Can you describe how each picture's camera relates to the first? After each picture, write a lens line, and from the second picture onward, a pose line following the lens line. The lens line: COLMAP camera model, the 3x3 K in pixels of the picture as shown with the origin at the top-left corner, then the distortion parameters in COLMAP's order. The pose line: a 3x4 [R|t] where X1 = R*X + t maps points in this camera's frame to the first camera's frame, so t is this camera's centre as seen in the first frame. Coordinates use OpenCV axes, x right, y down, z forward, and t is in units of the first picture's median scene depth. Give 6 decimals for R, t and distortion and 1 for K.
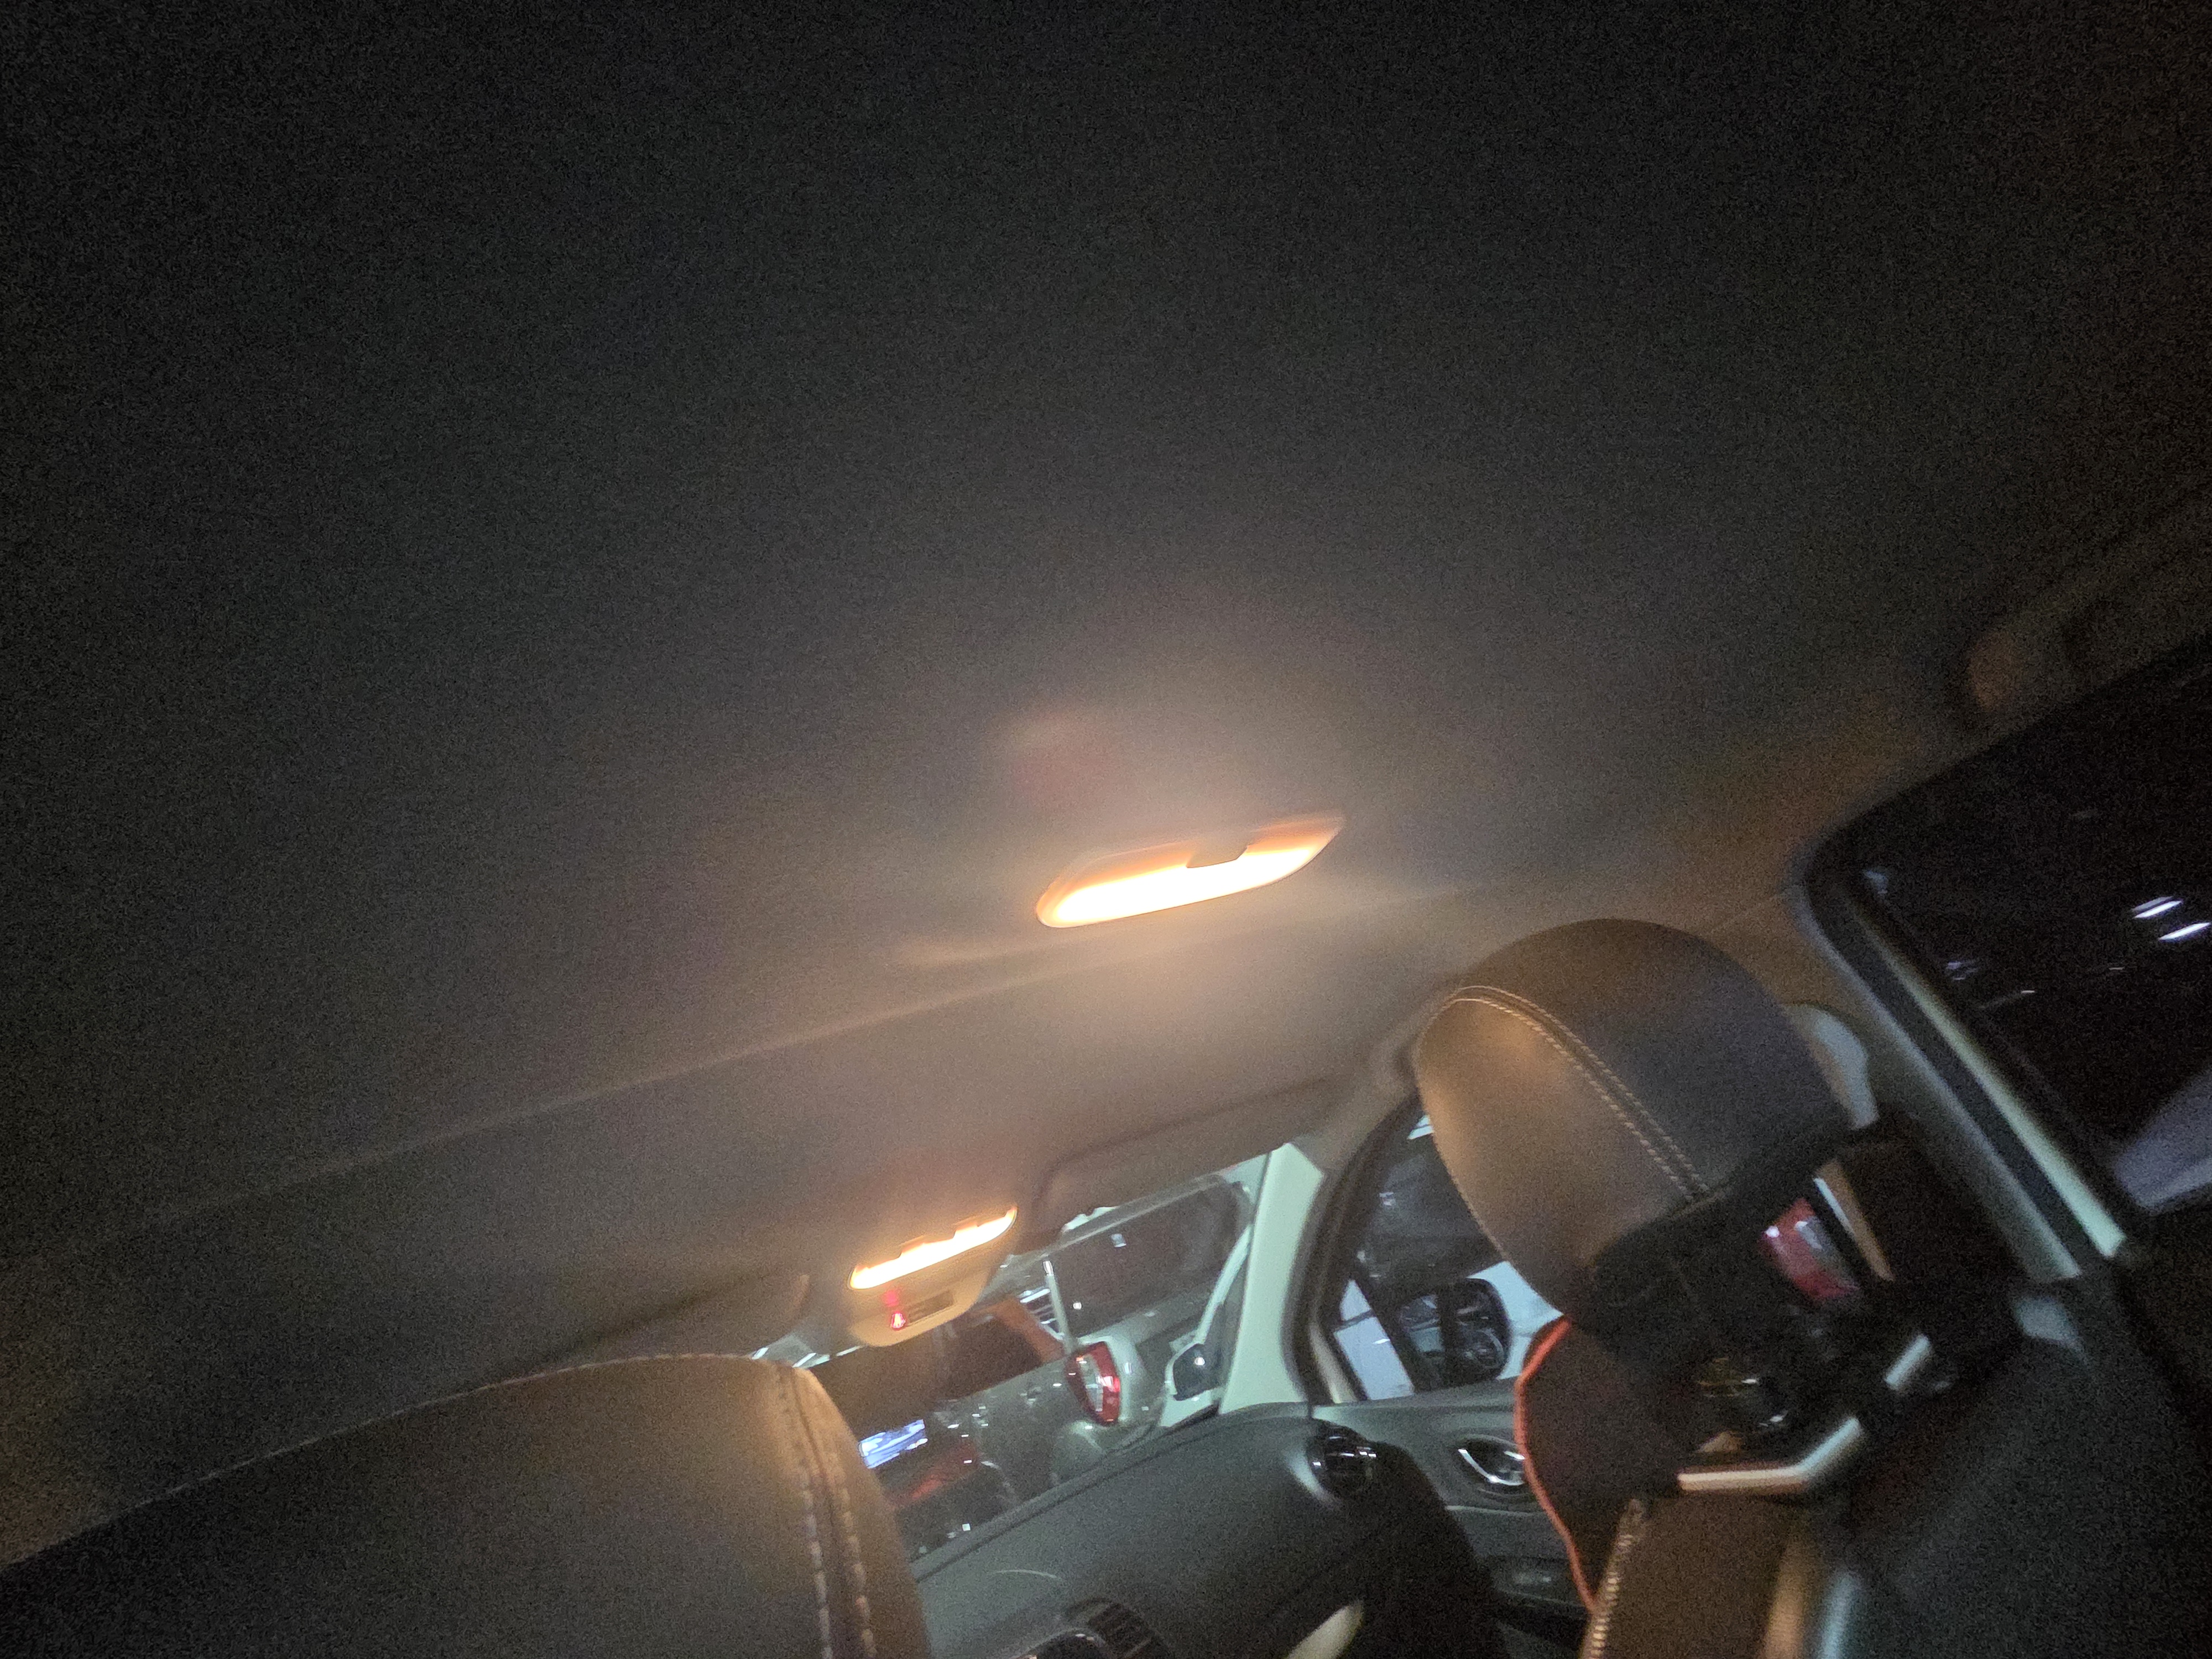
lens RADIAL K [[902.9, 0, 1096.5], [0, 902.9, 813.9], [0, 0, 1]] dist [-0.006045, -0.000084]
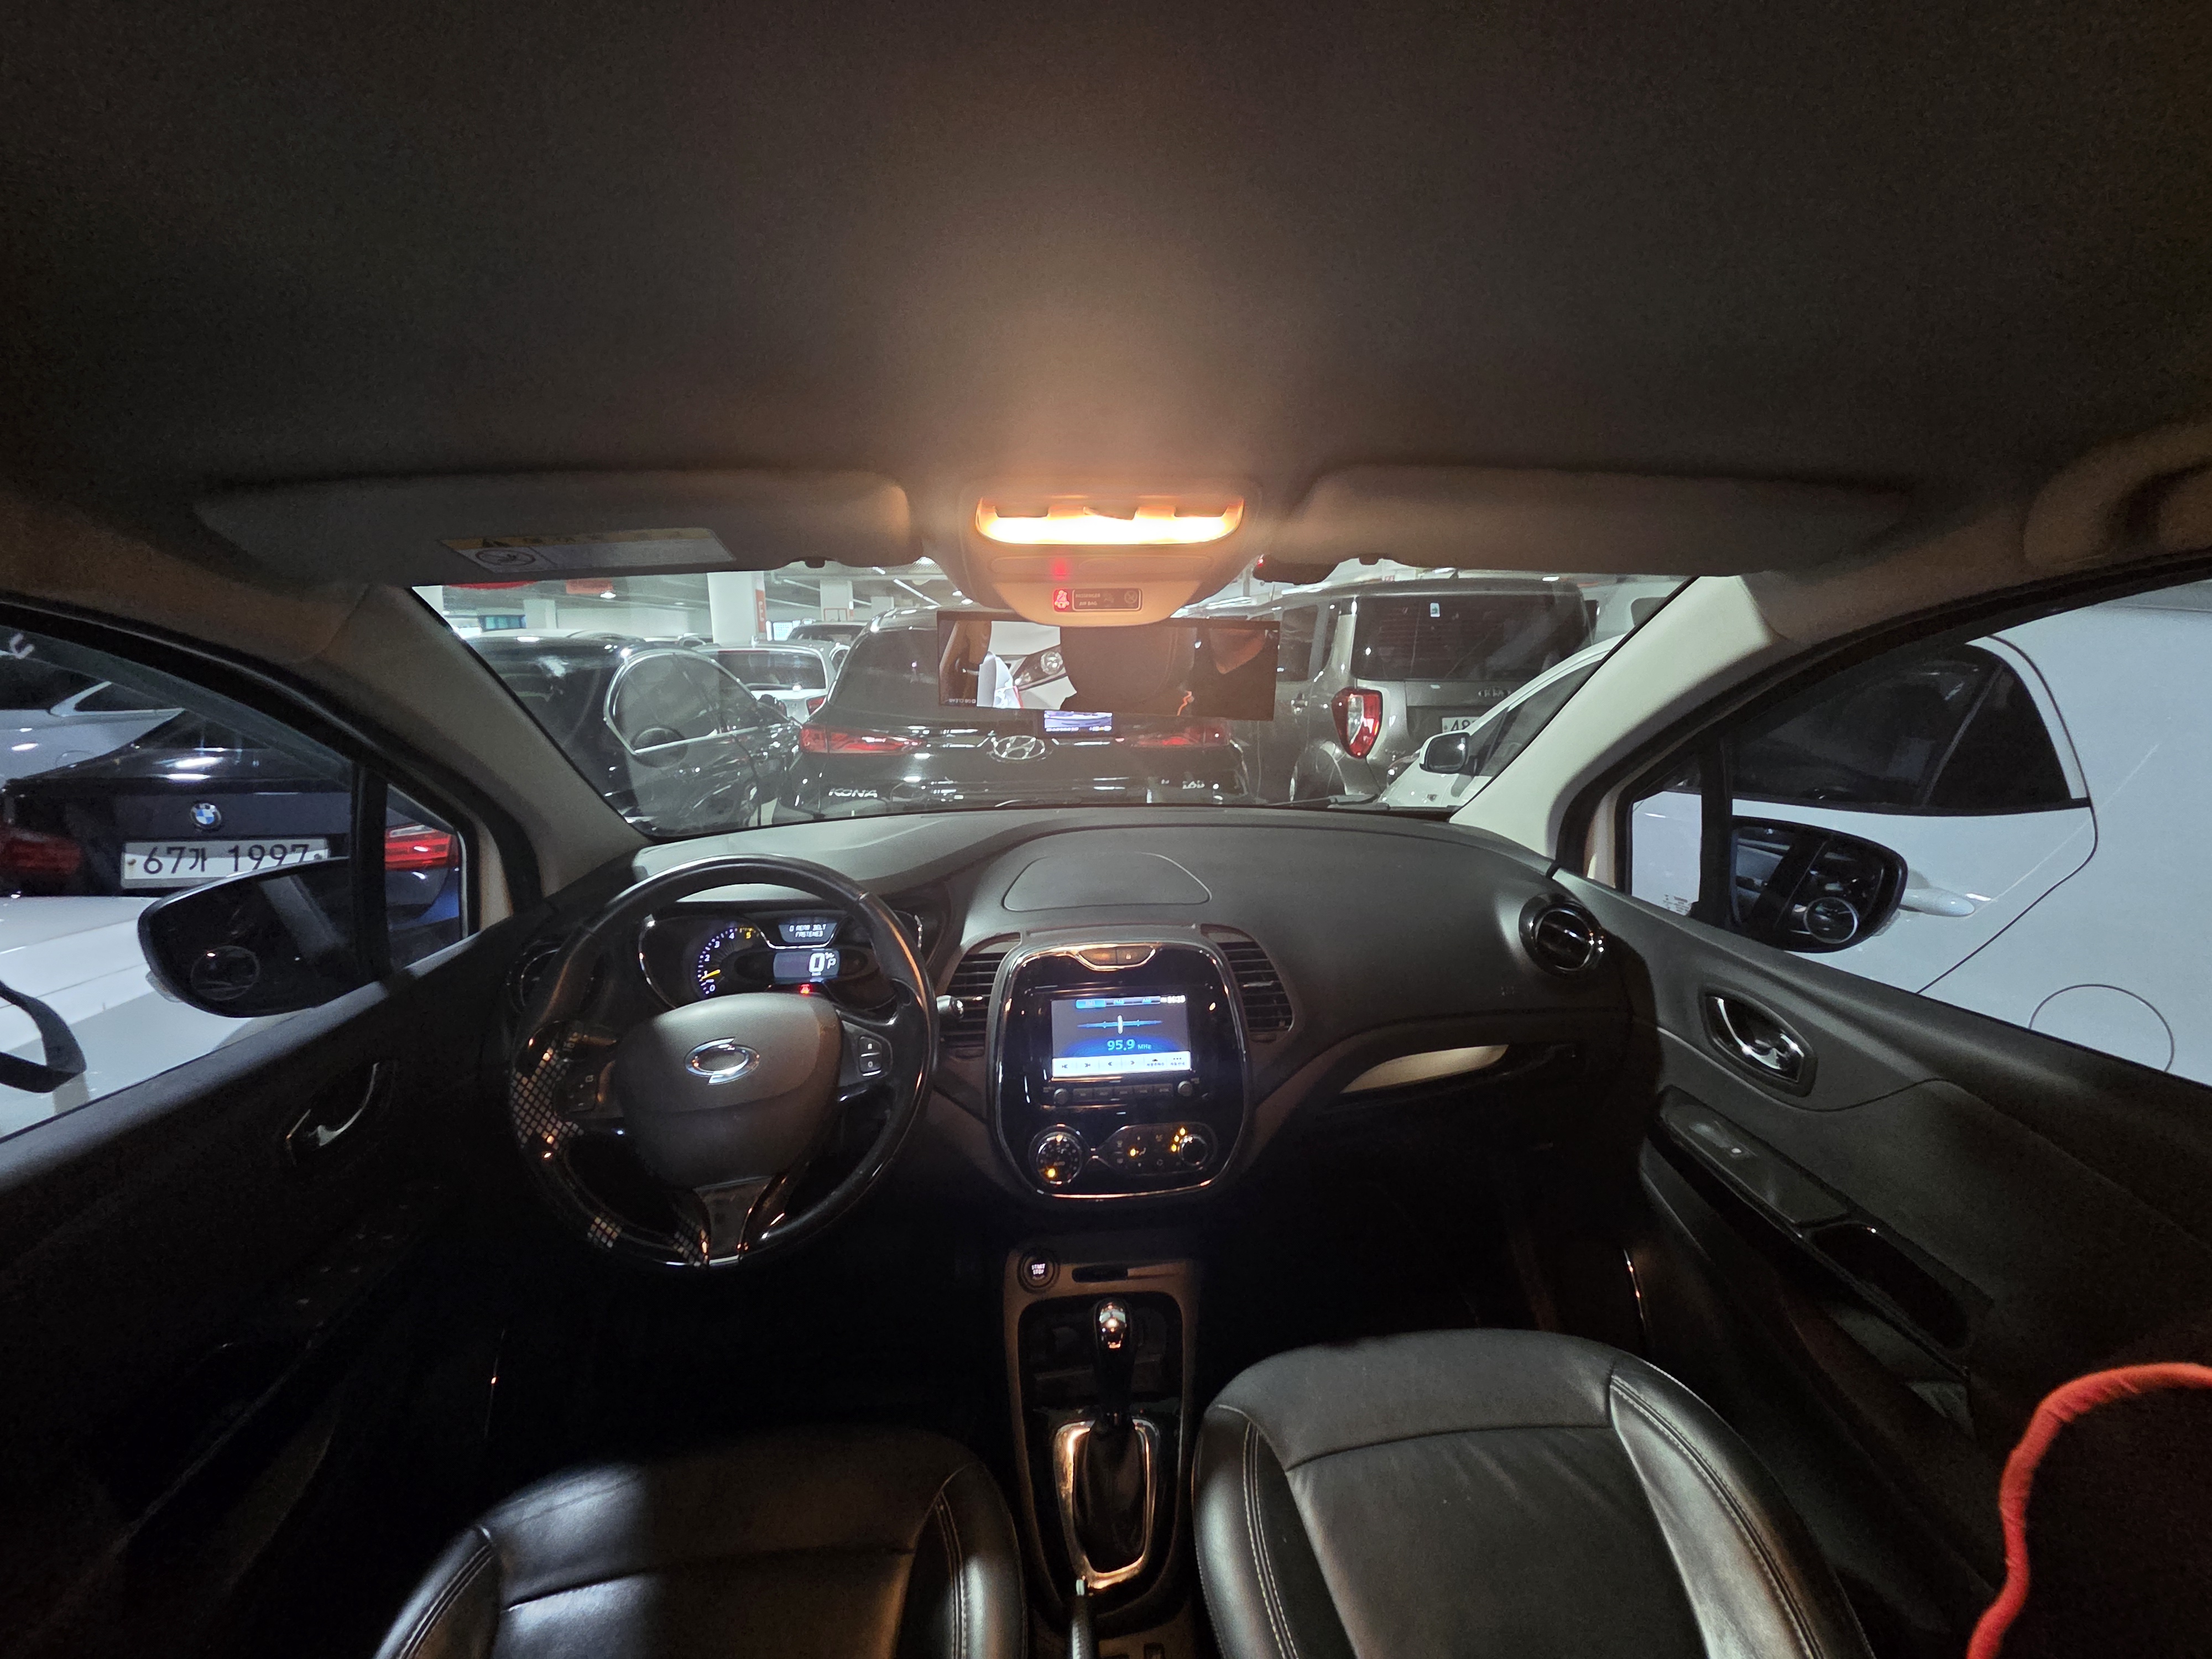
lens RADIAL K [[902.9, 0, 1096.5], [0, 902.9, 813.9], [0, 0, 1]] dist [-0.006045, -0.000084]
pose [[0.886697, 0.404533, -0.223876, 0.026894], [-0.150694, 0.710634, 0.687234, 0.111780], [0.437103, -0.575632, 0.691078, 0.262863]]
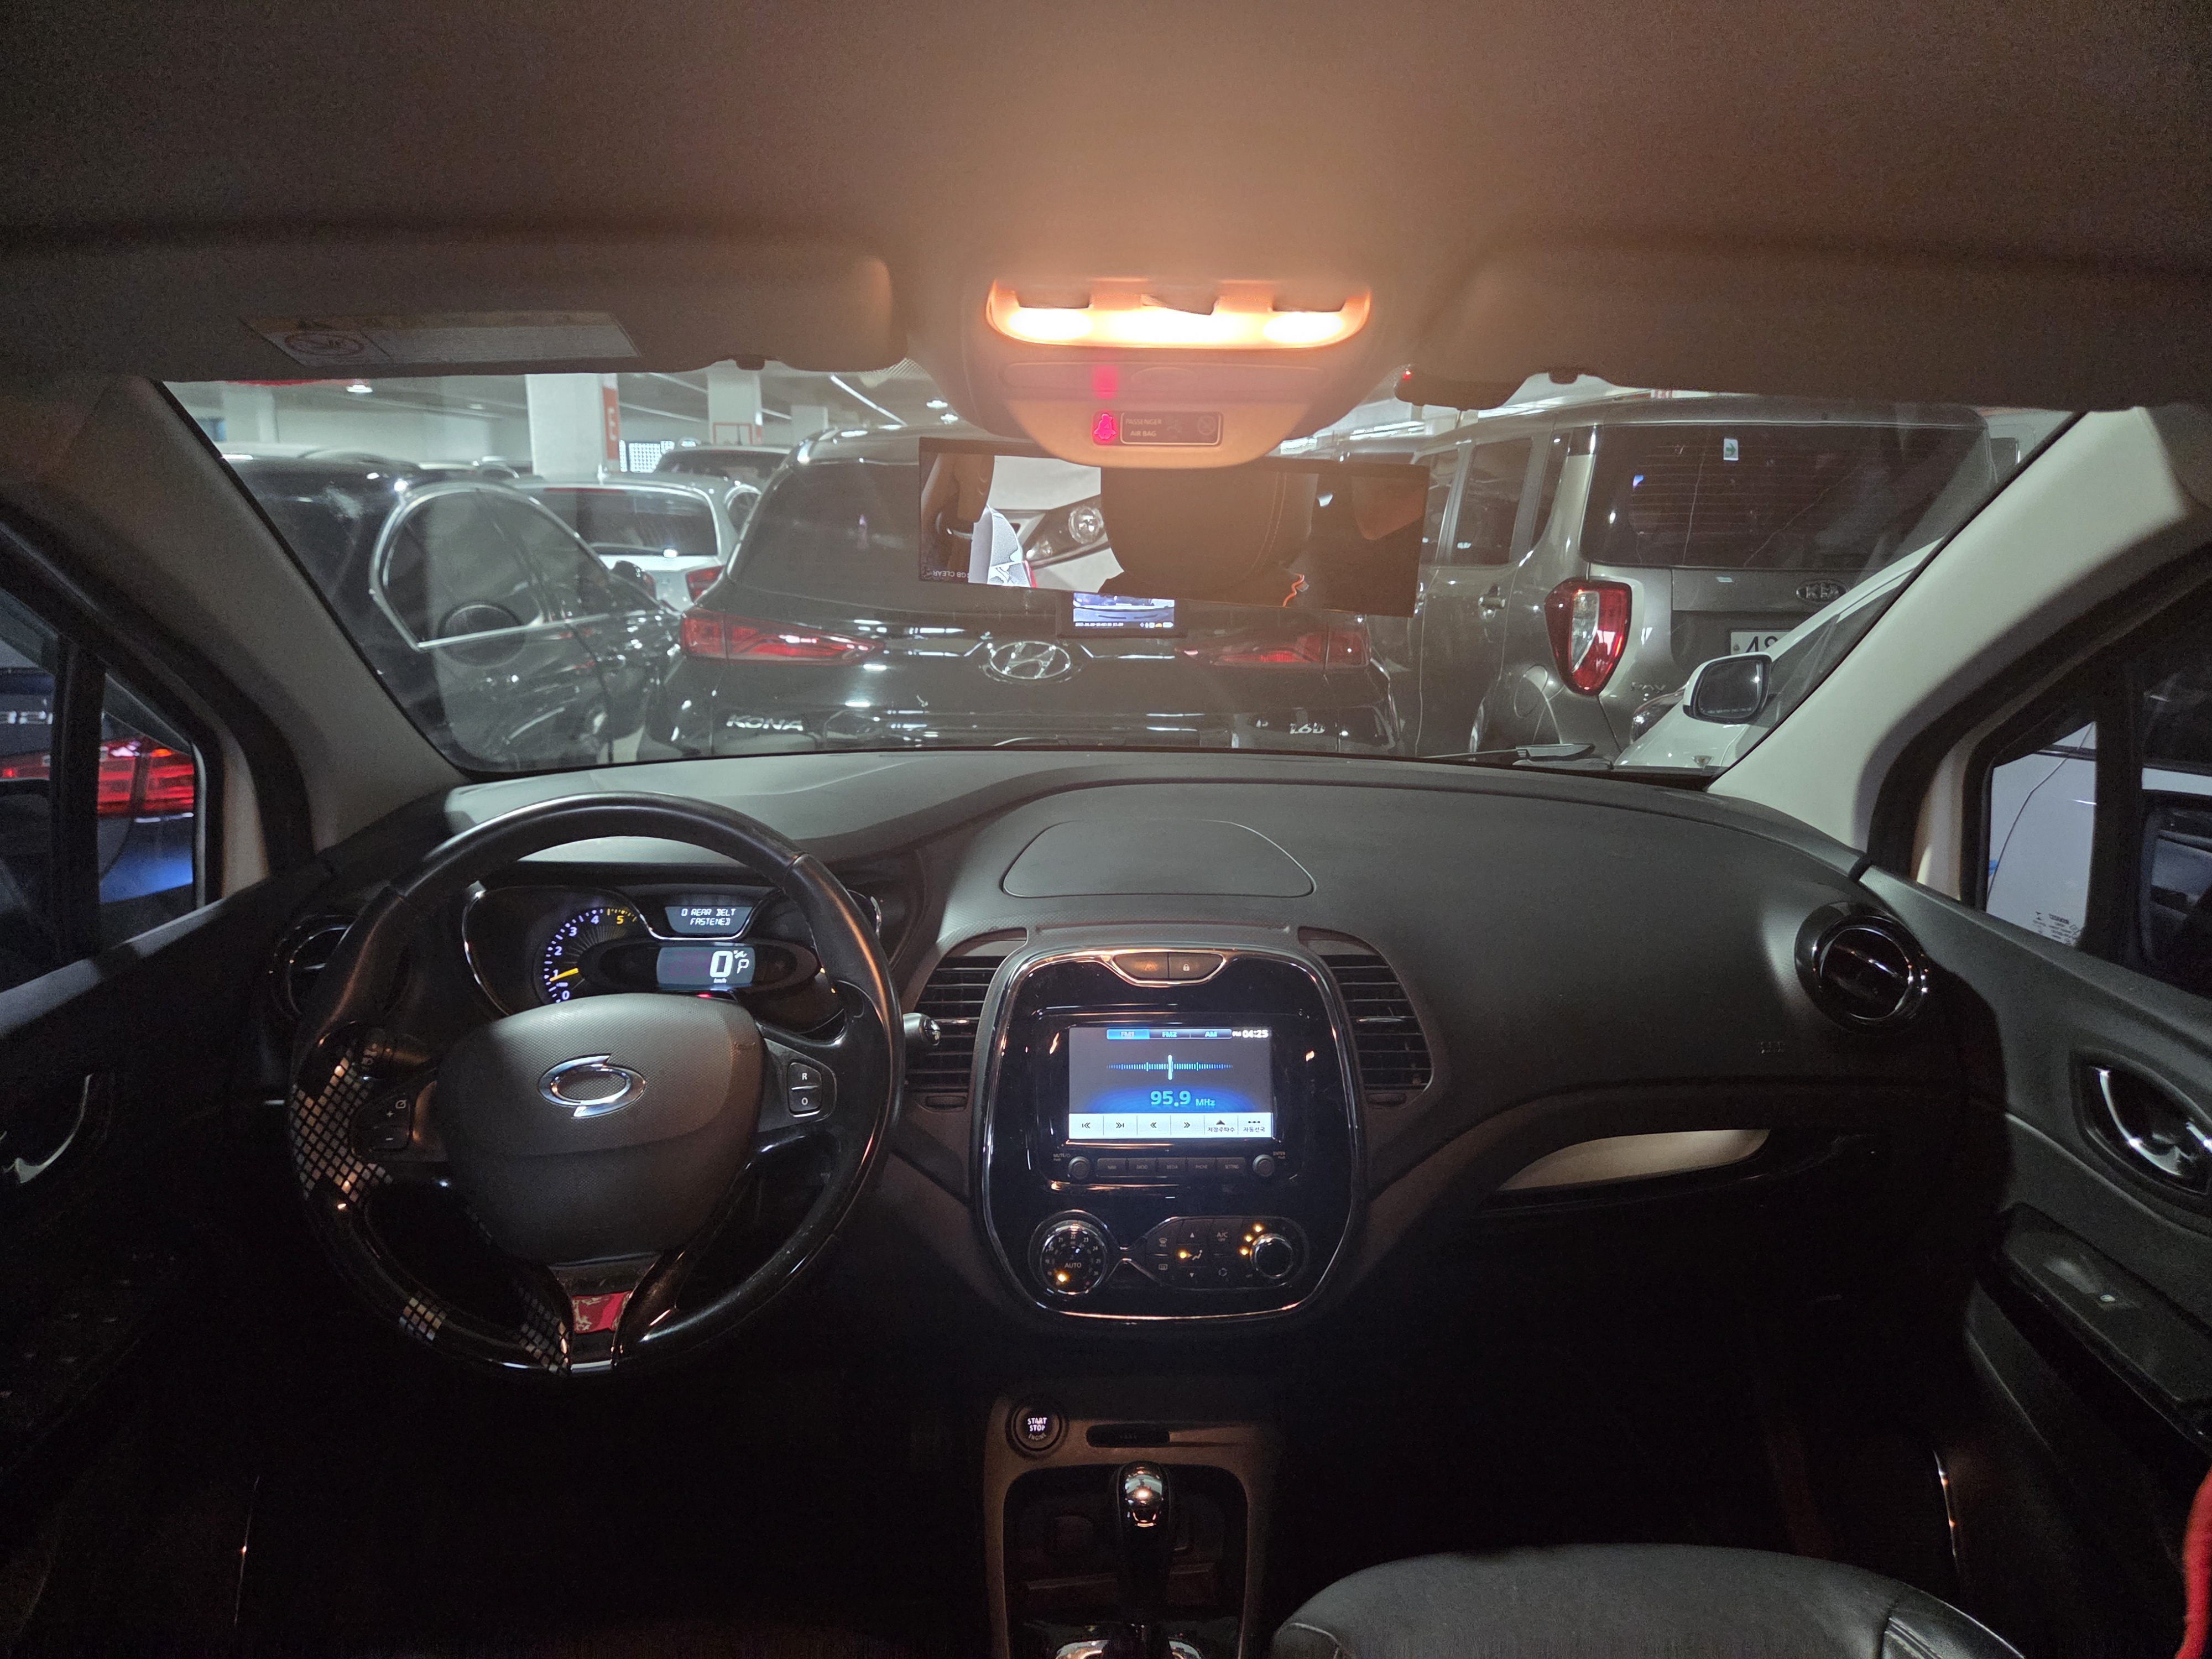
lens RADIAL K [[1485.0, 0, 1092.0], [0, 1485.0, 842.7], [0, 0, 1]] dist [0.065748, -0.069125]
pose [[0.862936, 0.444881, -0.239629, 0.050275], [-0.147065, 0.674802, 0.723197, 0.073301], [0.483439, -0.588832, 0.647738, 0.208891]]
